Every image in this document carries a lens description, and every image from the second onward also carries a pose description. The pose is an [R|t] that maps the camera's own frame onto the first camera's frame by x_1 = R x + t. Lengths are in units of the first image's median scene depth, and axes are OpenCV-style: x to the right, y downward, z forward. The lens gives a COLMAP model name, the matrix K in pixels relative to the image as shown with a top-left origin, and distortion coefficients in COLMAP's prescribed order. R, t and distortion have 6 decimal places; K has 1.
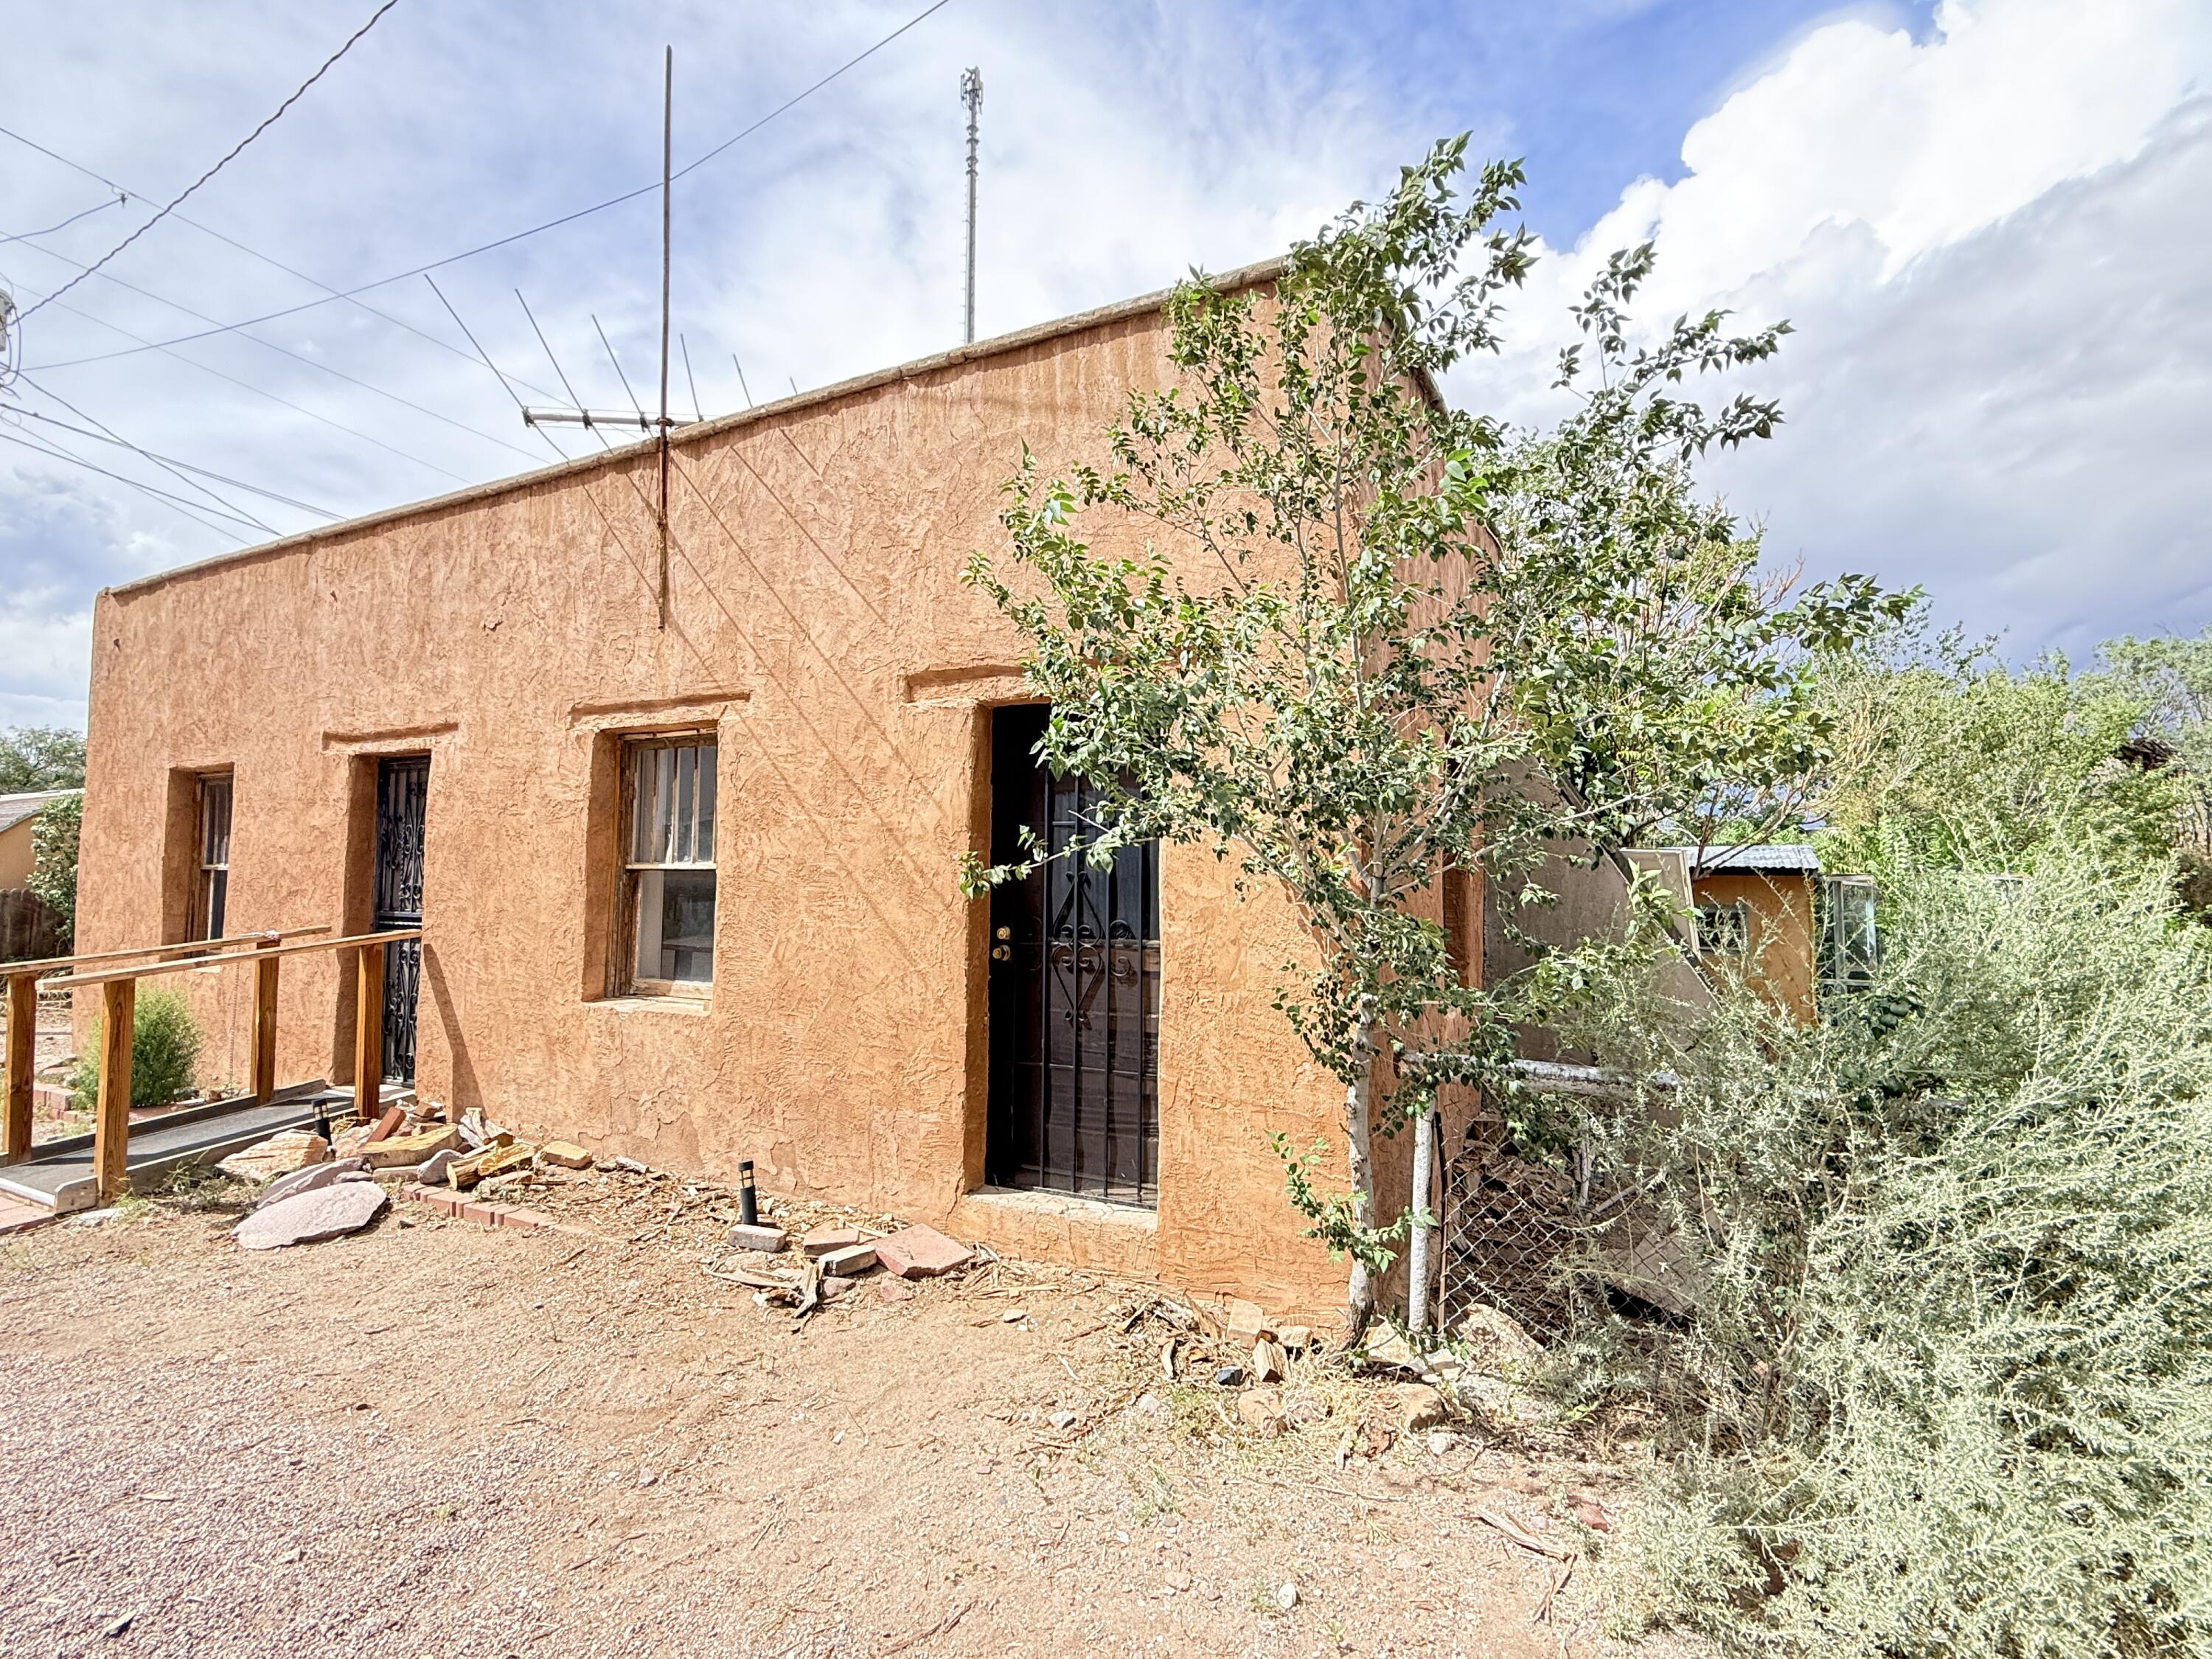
lens RADIAL K [[1043.9, 0, 1106.0], [0, 1043.9, 829.5], [0, 0, 1]] dist [0.002921, -0.000495]
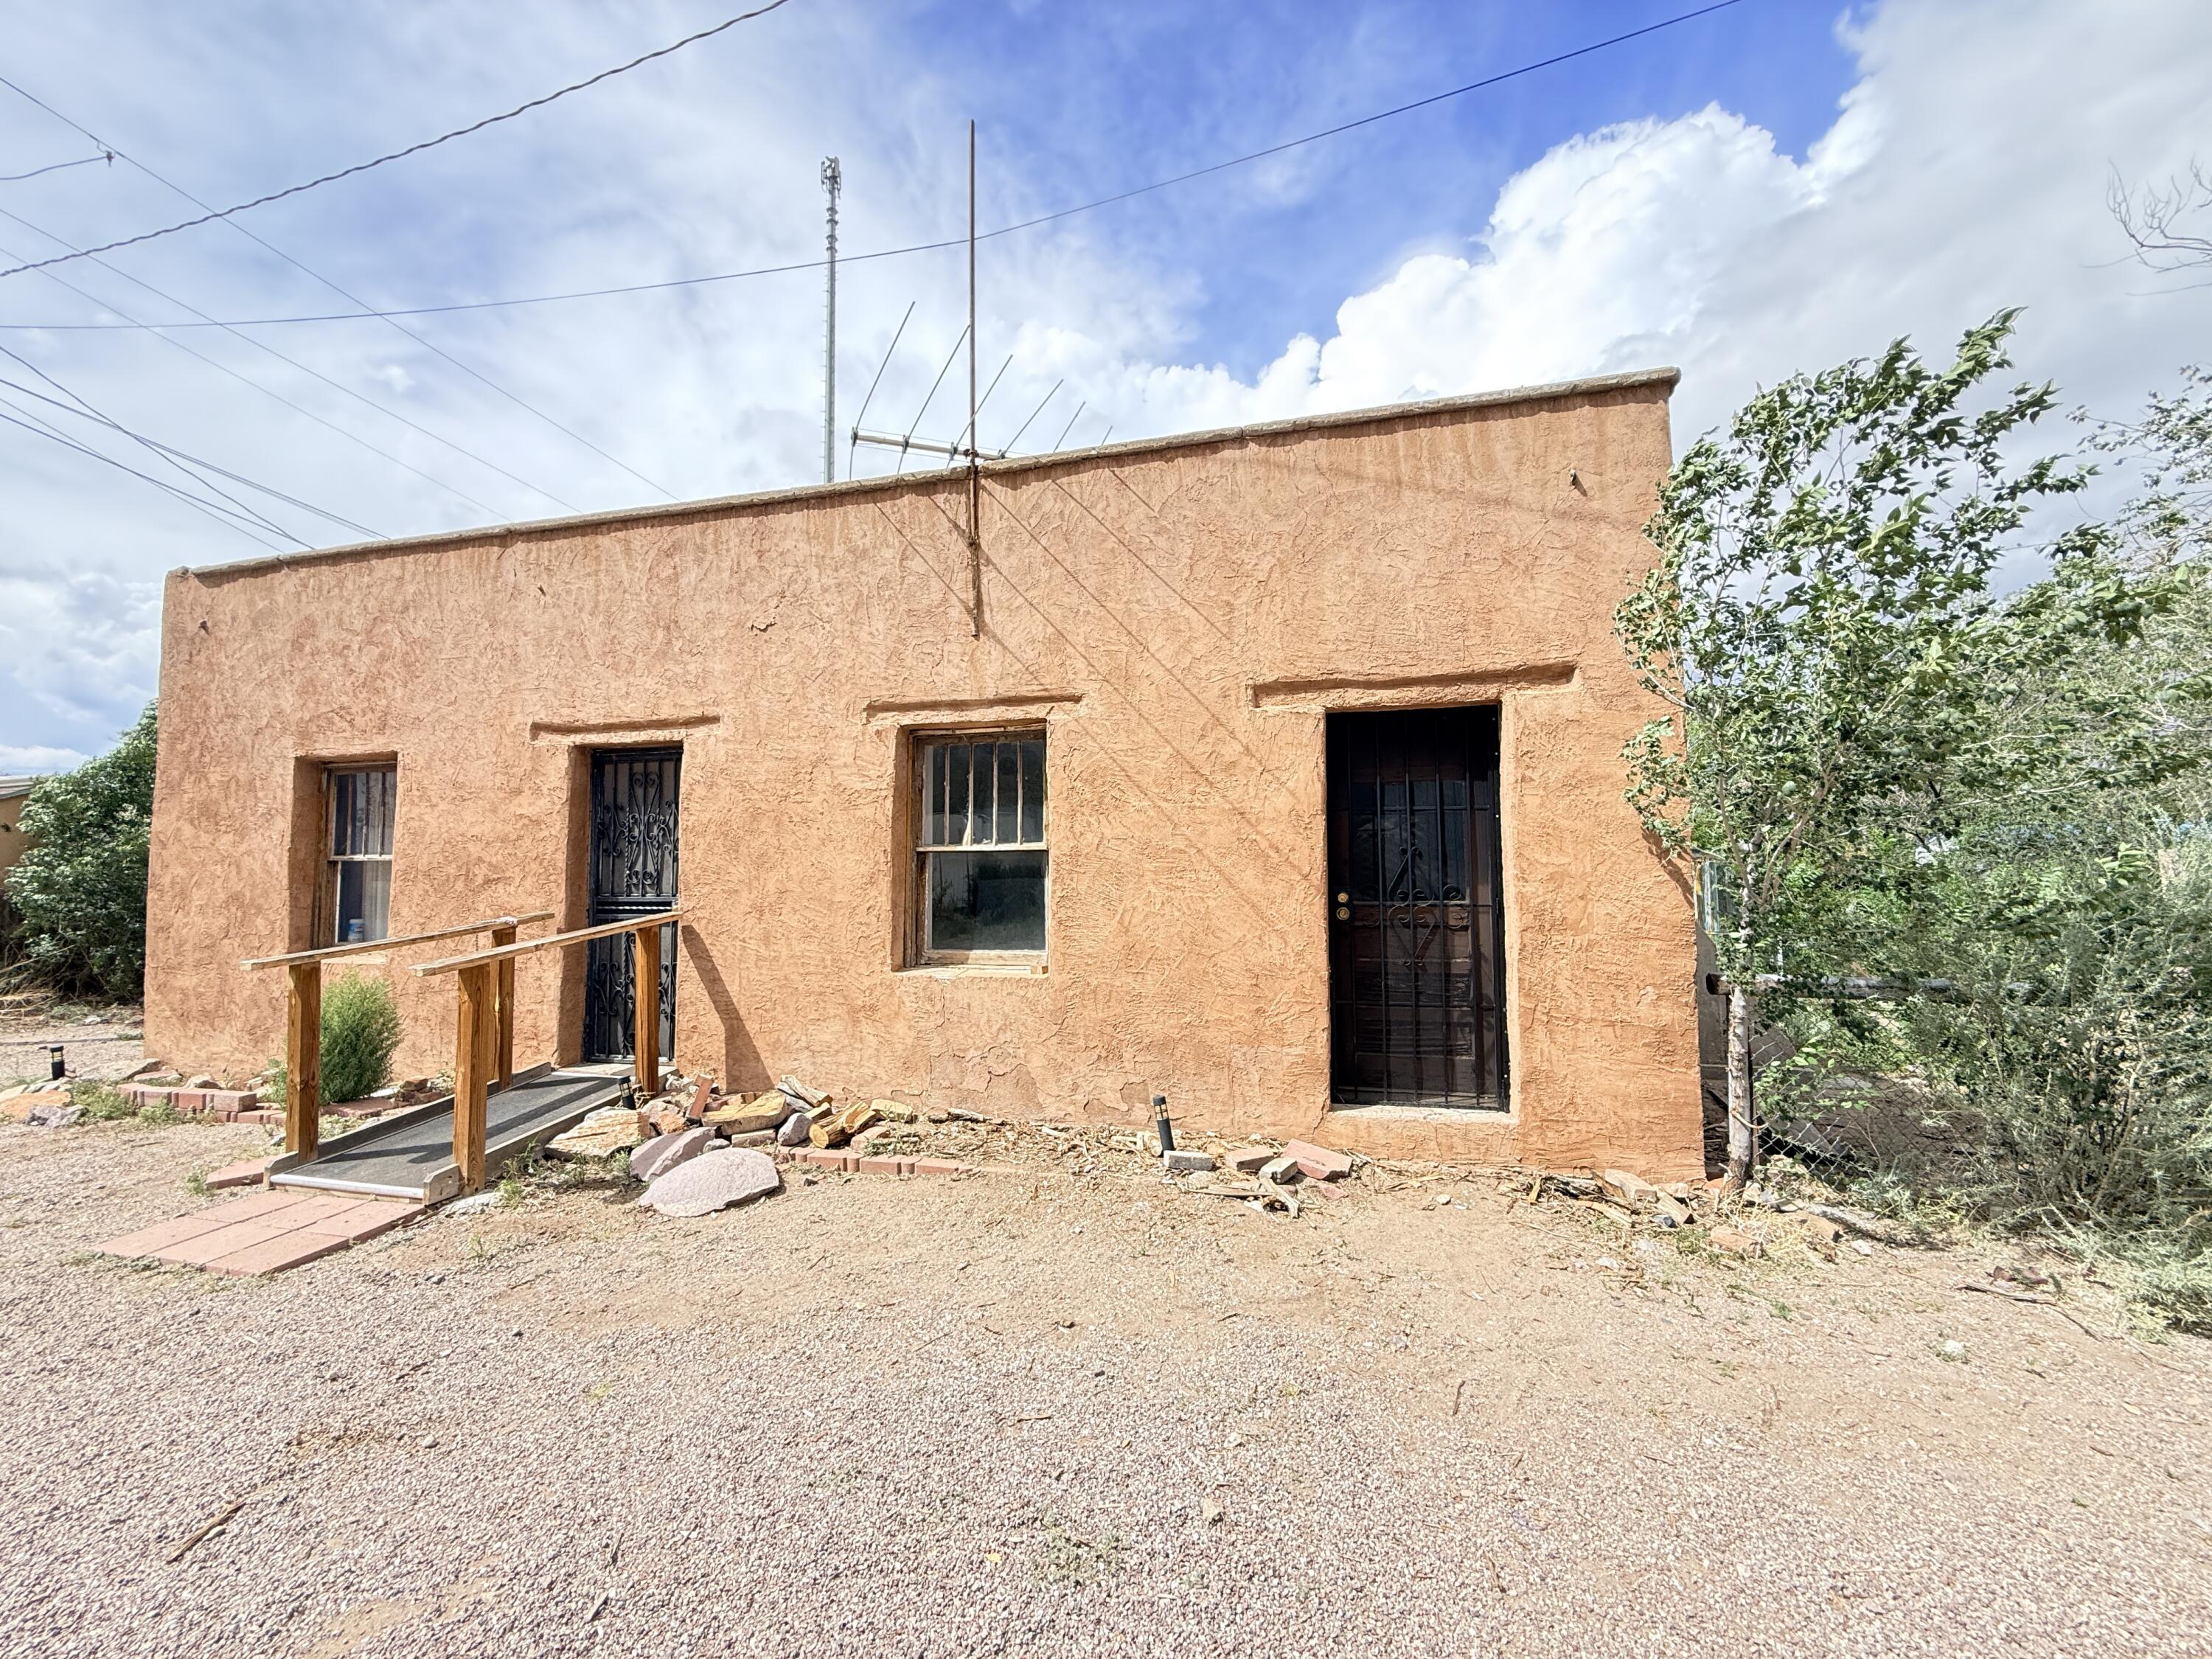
lens RADIAL K [[882.0, 0, 1102.4], [0, 882.0, 825.1], [0, 0, 1]] dist [0.000786, 0.000181]
pose [[0.974210, -0.001593, 0.225638, -0.507704], [0.002532, 0.999989, -0.003872, 0.014755], [-0.225629, 0.004344, 0.974204, 0.044582]]
